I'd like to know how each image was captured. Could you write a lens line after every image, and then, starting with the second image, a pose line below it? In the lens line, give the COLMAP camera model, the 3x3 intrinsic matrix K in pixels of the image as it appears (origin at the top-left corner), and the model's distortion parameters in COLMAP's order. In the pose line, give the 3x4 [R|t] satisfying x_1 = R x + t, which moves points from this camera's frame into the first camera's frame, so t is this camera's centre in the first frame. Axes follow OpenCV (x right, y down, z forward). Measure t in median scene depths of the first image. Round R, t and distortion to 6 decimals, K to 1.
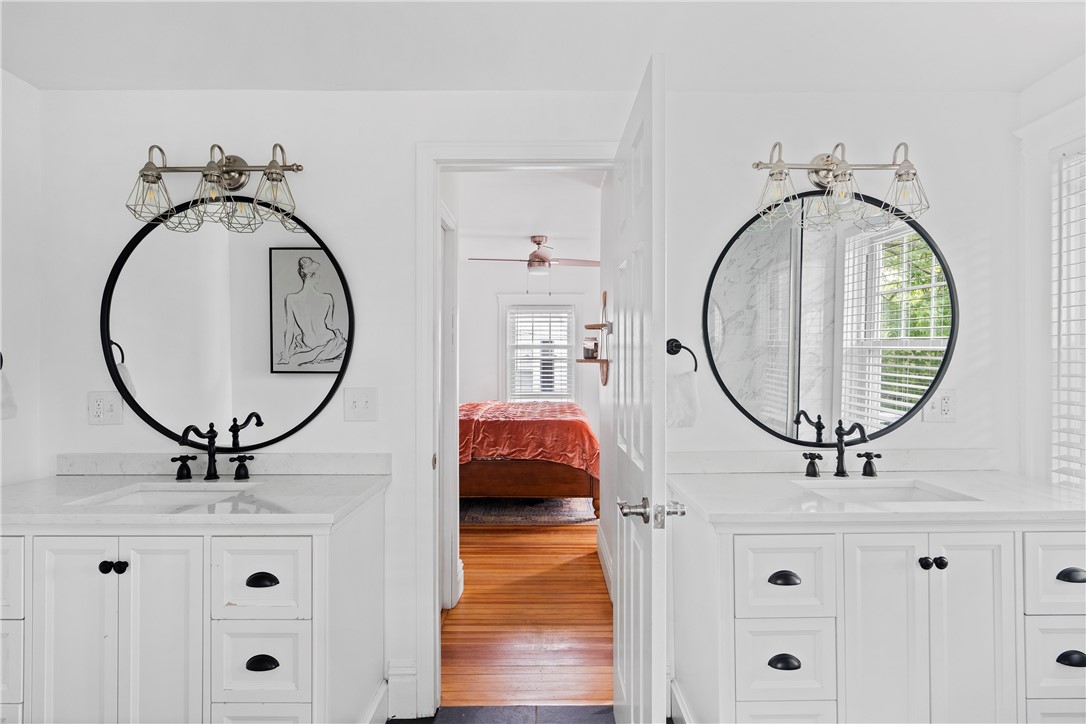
lens RADIAL K [[546.9, 0, 543.3], [0, 546.9, 362.0], [0, 0, 1]] dist [-0.011107, 0.004463]
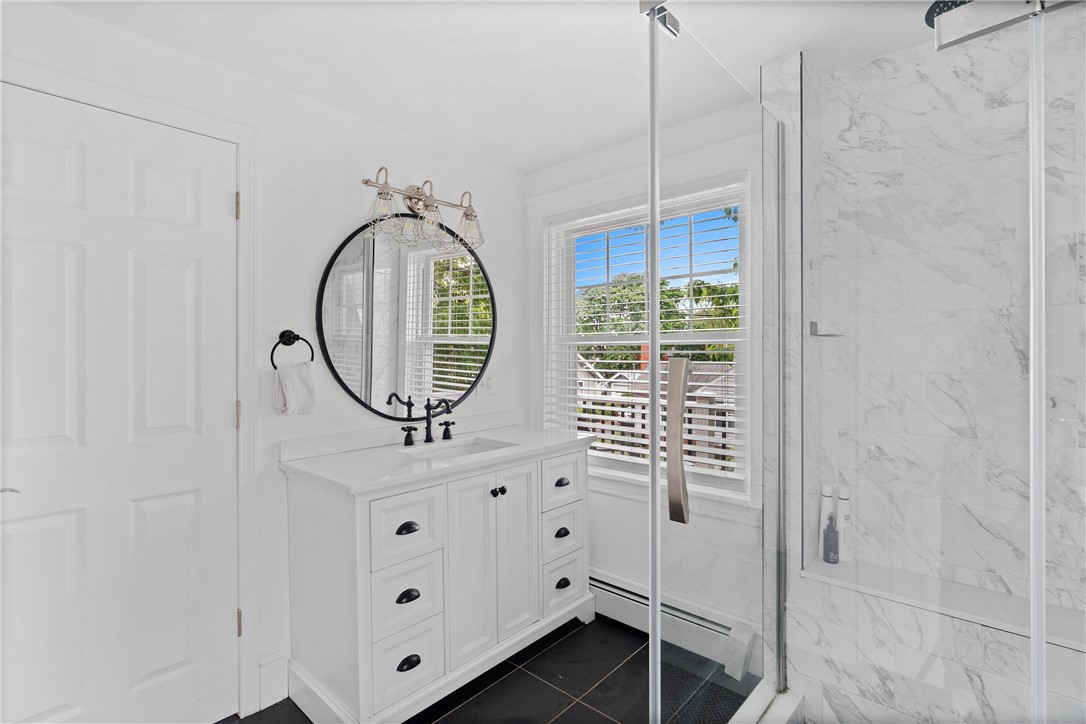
lens RADIAL K [[501.4, 0, 540.6], [0, 501.4, 356.1], [0, 0, 1]] dist [-0.005398, -0.000637]
pose [[0.684955, -0.003774, 0.728575, -0.127325], [0.000470, 0.999989, 0.004738, 0.002672], [-0.728585, -0.002903, 0.684949, 0.006442]]
